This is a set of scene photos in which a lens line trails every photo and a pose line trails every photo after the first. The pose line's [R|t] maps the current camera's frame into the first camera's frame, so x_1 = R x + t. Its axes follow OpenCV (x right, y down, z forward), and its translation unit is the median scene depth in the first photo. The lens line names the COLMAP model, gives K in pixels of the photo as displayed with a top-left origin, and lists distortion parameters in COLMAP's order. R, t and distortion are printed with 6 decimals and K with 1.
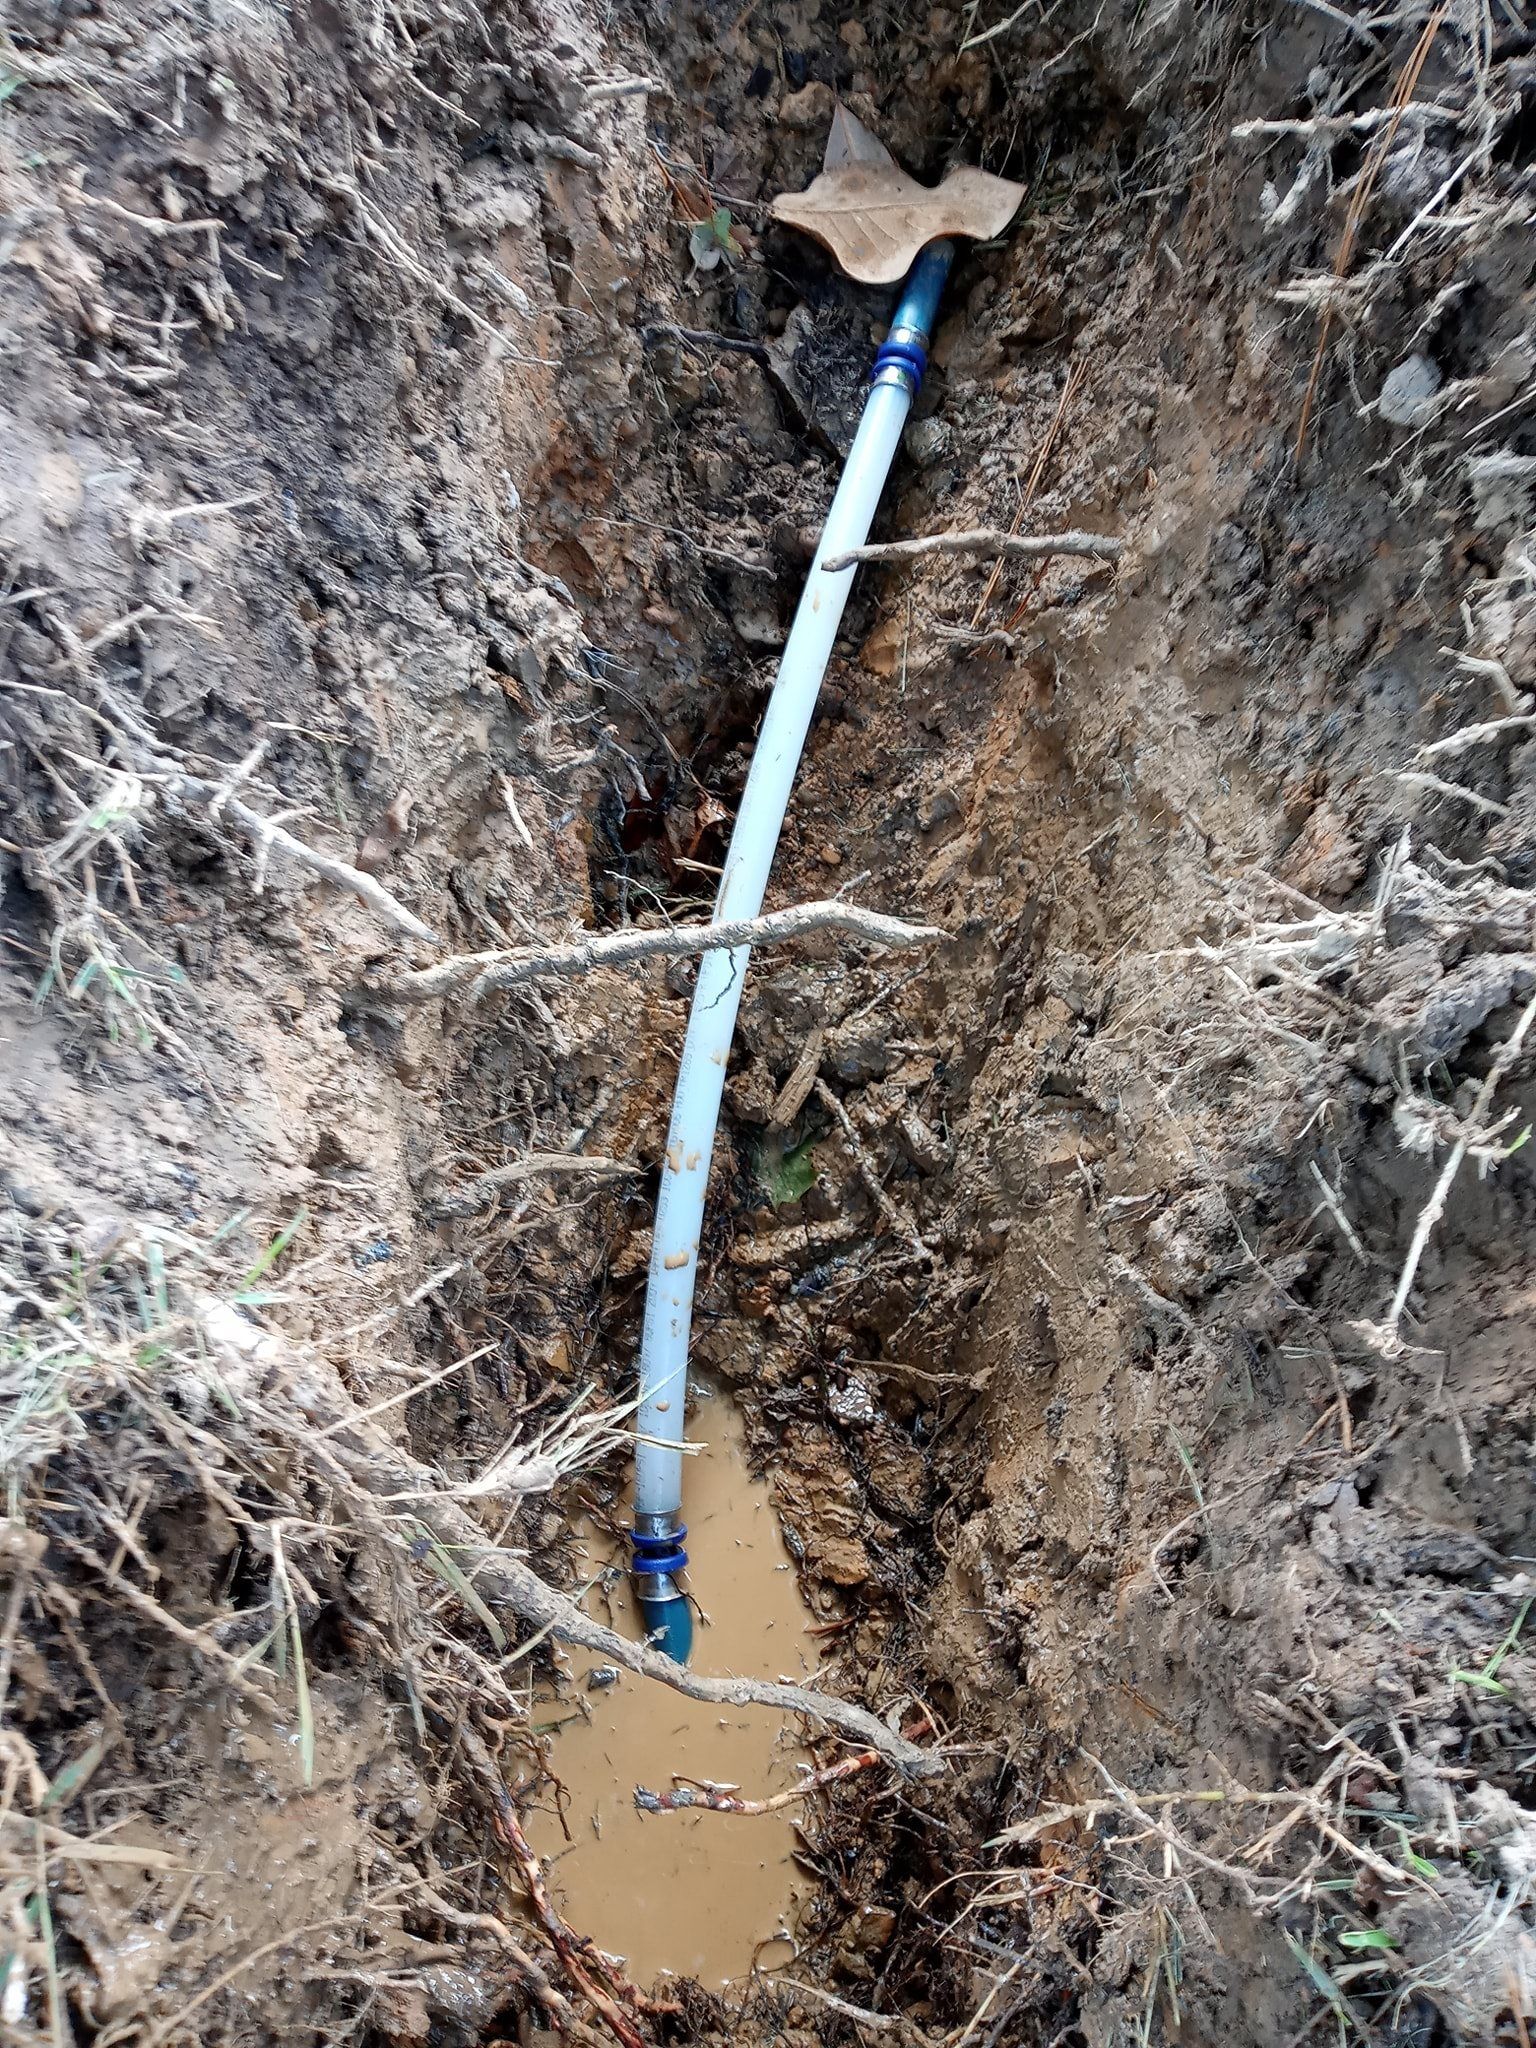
lens RADIAL K [[1583.4, 0, 768.0], [0, 1583.4, 1024.0], [0, 0, 1]] dist [0.038165, -0.054497]
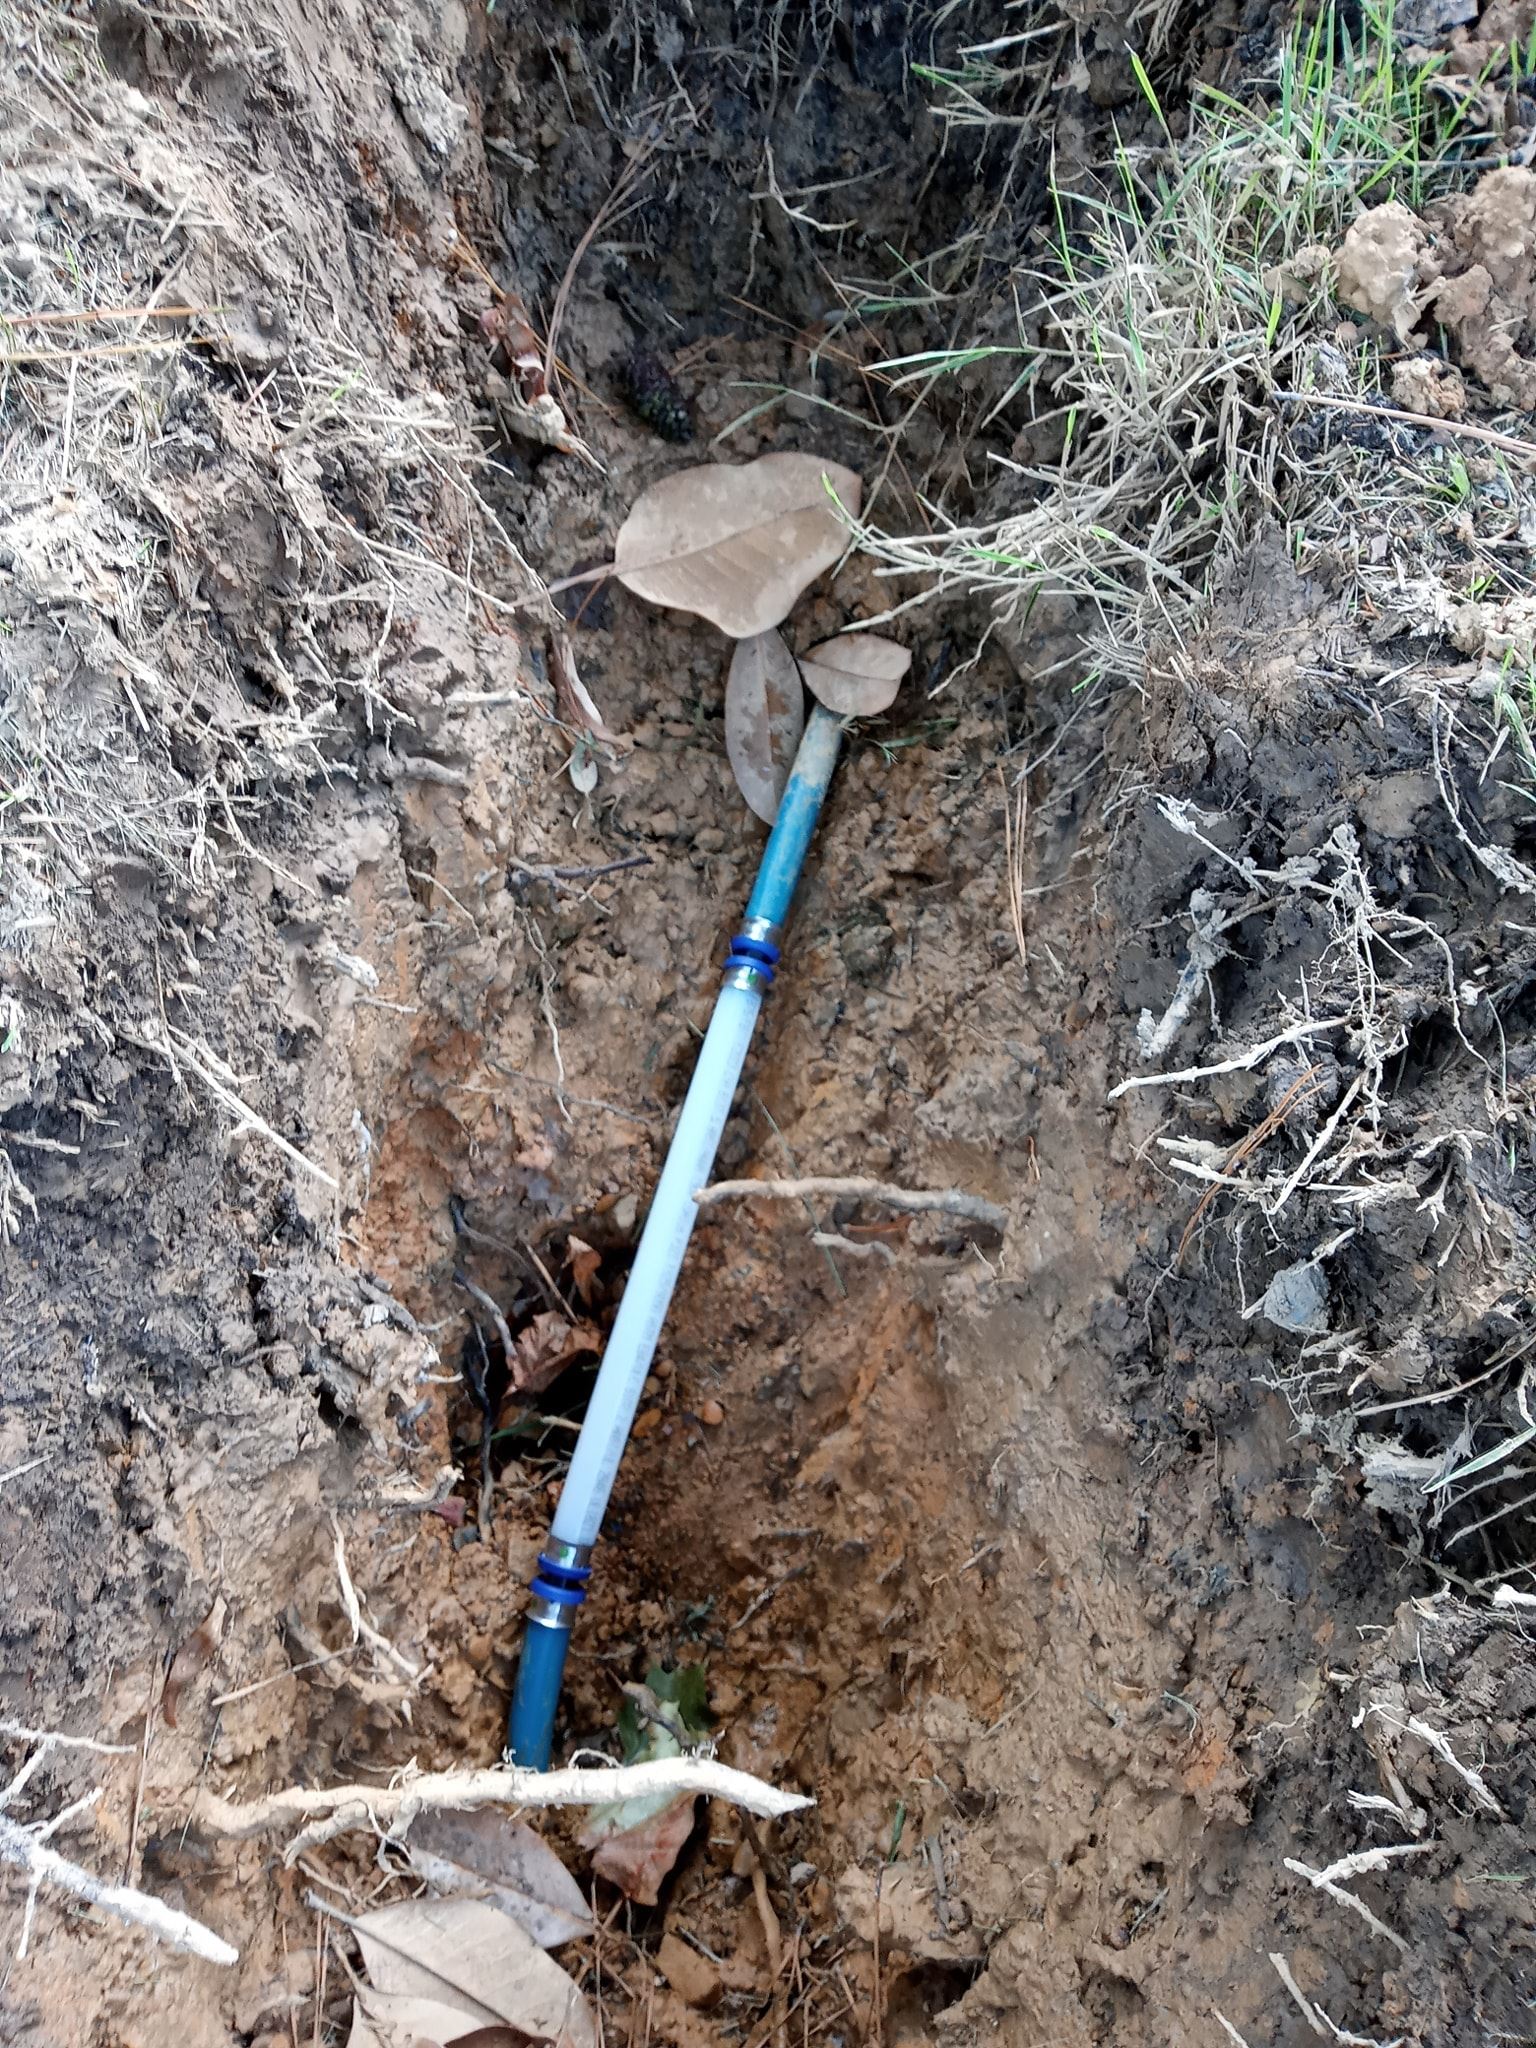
lens RADIAL K [[1583.4, 0, 768.0], [0, 1583.4, 1024.0], [0, 0, 1]] dist [0.038165, -0.054497]
pose [[0.998626, 0.006204, 0.052038, 0.029027], [-0.004209, 0.999255, -0.038365, -0.366950], [-0.052237, 0.038093, 0.997908, 0.049055]]
